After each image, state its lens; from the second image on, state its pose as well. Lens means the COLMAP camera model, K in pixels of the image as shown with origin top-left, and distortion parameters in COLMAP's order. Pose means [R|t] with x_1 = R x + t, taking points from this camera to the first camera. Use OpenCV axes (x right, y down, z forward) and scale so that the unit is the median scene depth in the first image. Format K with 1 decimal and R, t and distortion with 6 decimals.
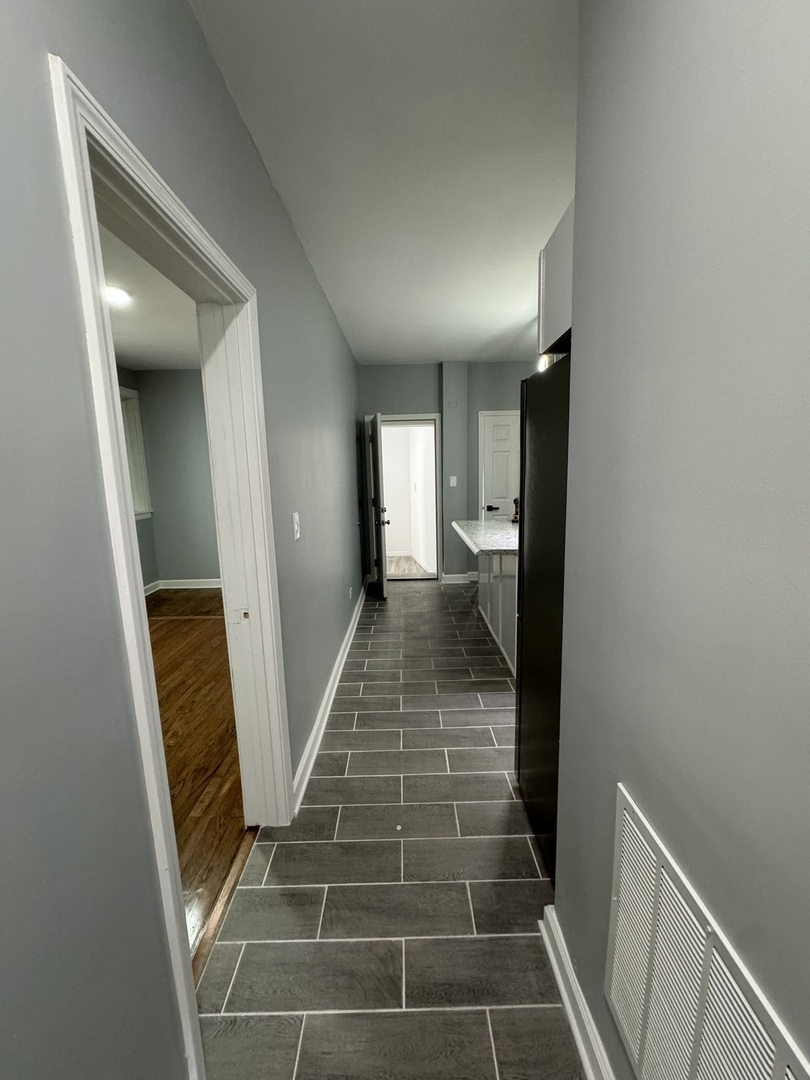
lens RADIAL K [[430.1, 0, 407.1], [0, 430.1, 536.7], [0, 0, 1]] dist [0.002285, 0.000563]
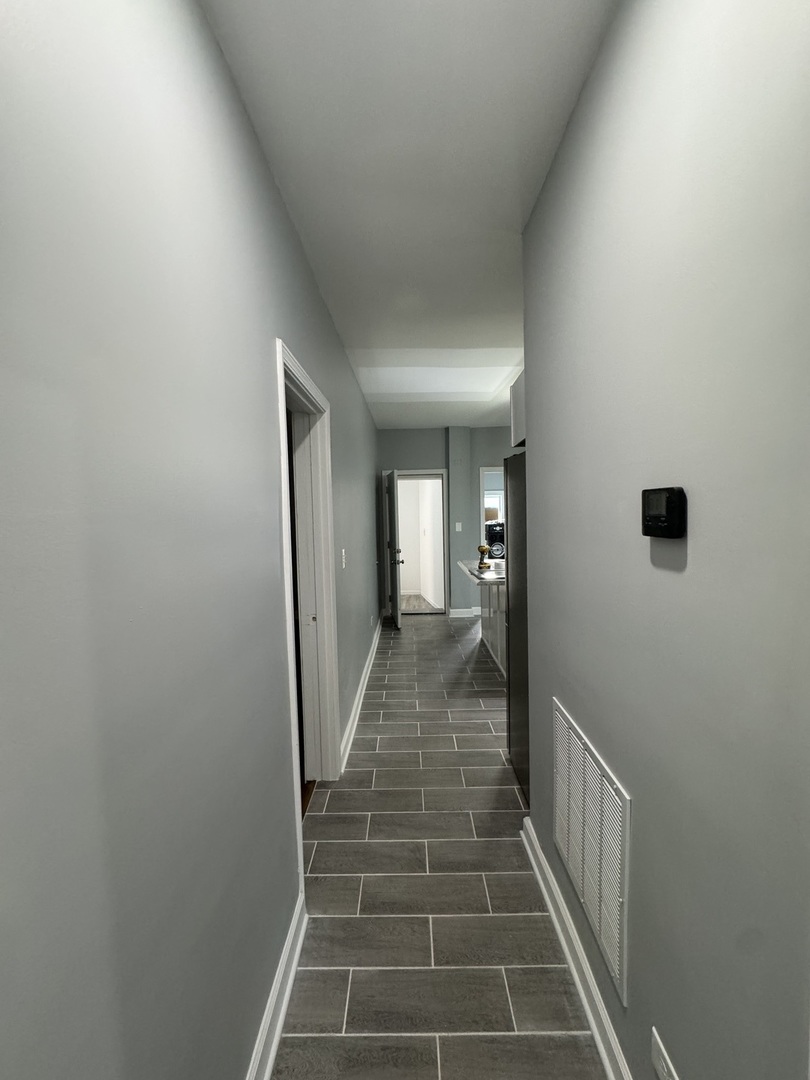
lens RADIAL K [[430.1, 0, 407.7], [0, 430.1, 541.0], [0, 0, 1]] dist [0.002285, 0.000563]
pose [[0.999929, 0.002087, -0.011727, -0.037558], [-0.003188, 0.995506, -0.094645, 0.048053], [0.011477, 0.094675, 0.995442, -0.364688]]
